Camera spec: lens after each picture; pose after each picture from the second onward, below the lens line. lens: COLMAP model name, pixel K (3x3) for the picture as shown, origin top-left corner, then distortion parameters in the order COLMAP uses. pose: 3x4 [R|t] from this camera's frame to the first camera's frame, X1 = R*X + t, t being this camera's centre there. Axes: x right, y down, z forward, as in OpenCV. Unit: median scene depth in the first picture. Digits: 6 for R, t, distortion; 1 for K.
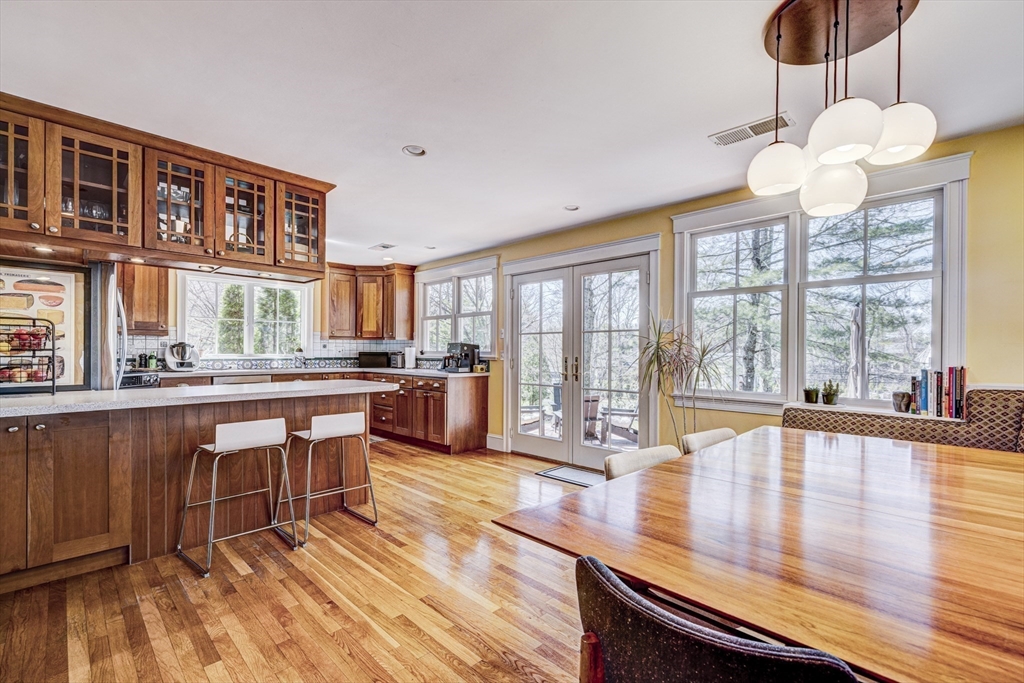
lens RADIAL K [[444.5, 0, 522.7], [0, 444.5, 352.3], [0, 0, 1]] dist [0.002688, 0.000126]
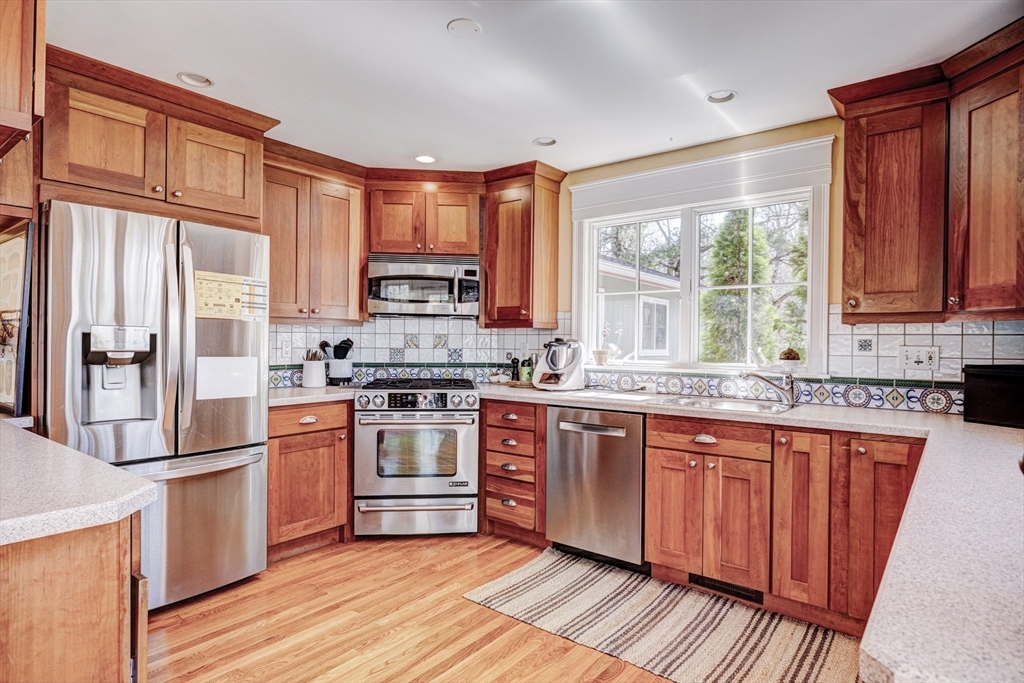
lens RADIAL K [[557.7, 0, 520.0], [0, 557.7, 343.0], [0, 0, 1]] dist [-0.003576, 0.001876]
pose [[0.112213, -0.004238, -0.993675, -0.051855], [-0.012272, 0.999909, -0.005650, -0.009725], [0.993608, 0.012828, 0.112151, 0.707382]]
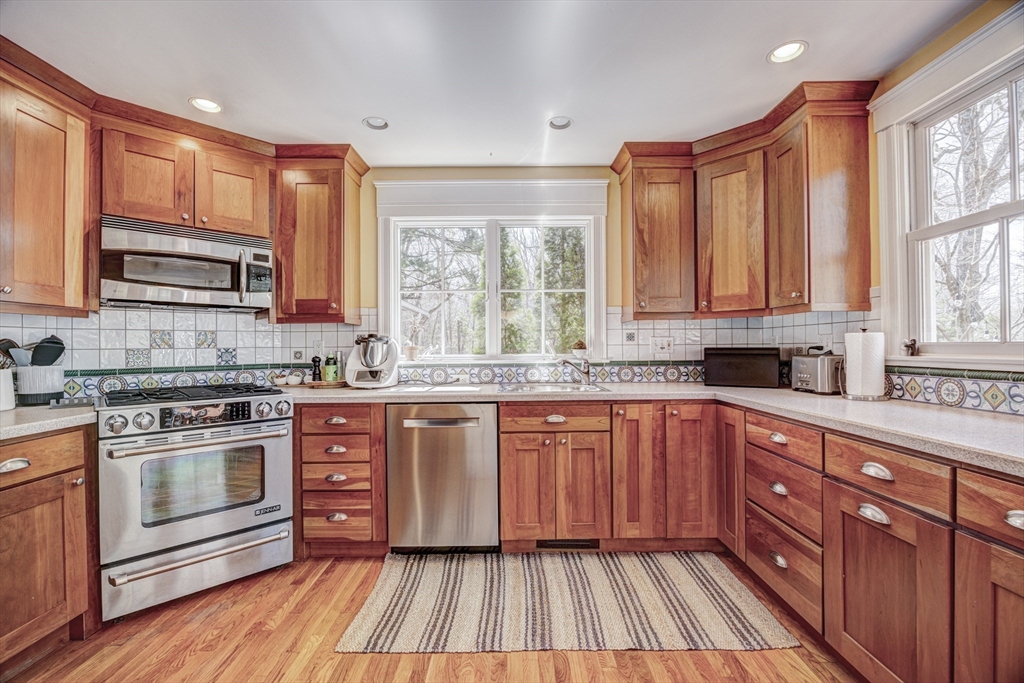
lens RADIAL K [[431.9, 0, 517.1], [0, 431.9, 344.3], [0, 0, 1]] dist [-0.020241, 0.001753]
pose [[0.704104, -0.016522, -0.709905, -0.212373], [0.010804, 0.999863, -0.012554, -0.001234], [0.710015, 0.001169, 0.704186, 0.610865]]
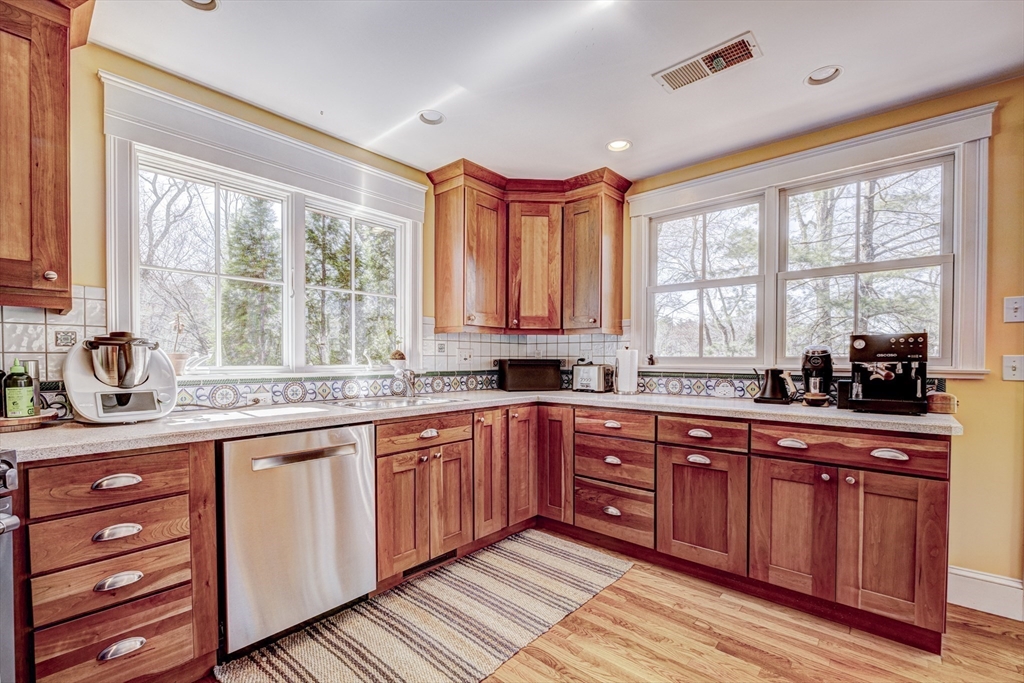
lens RADIAL K [[434.9, 0, 520.4], [0, 434.9, 365.5], [0, 0, 1]] dist [-0.010888, -0.000071]
pose [[0.998416, -0.005309, 0.056018, -0.397114], [0.004478, 0.999878, 0.014948, -0.001135], [-0.056090, -0.014674, 0.998318, 0.541065]]
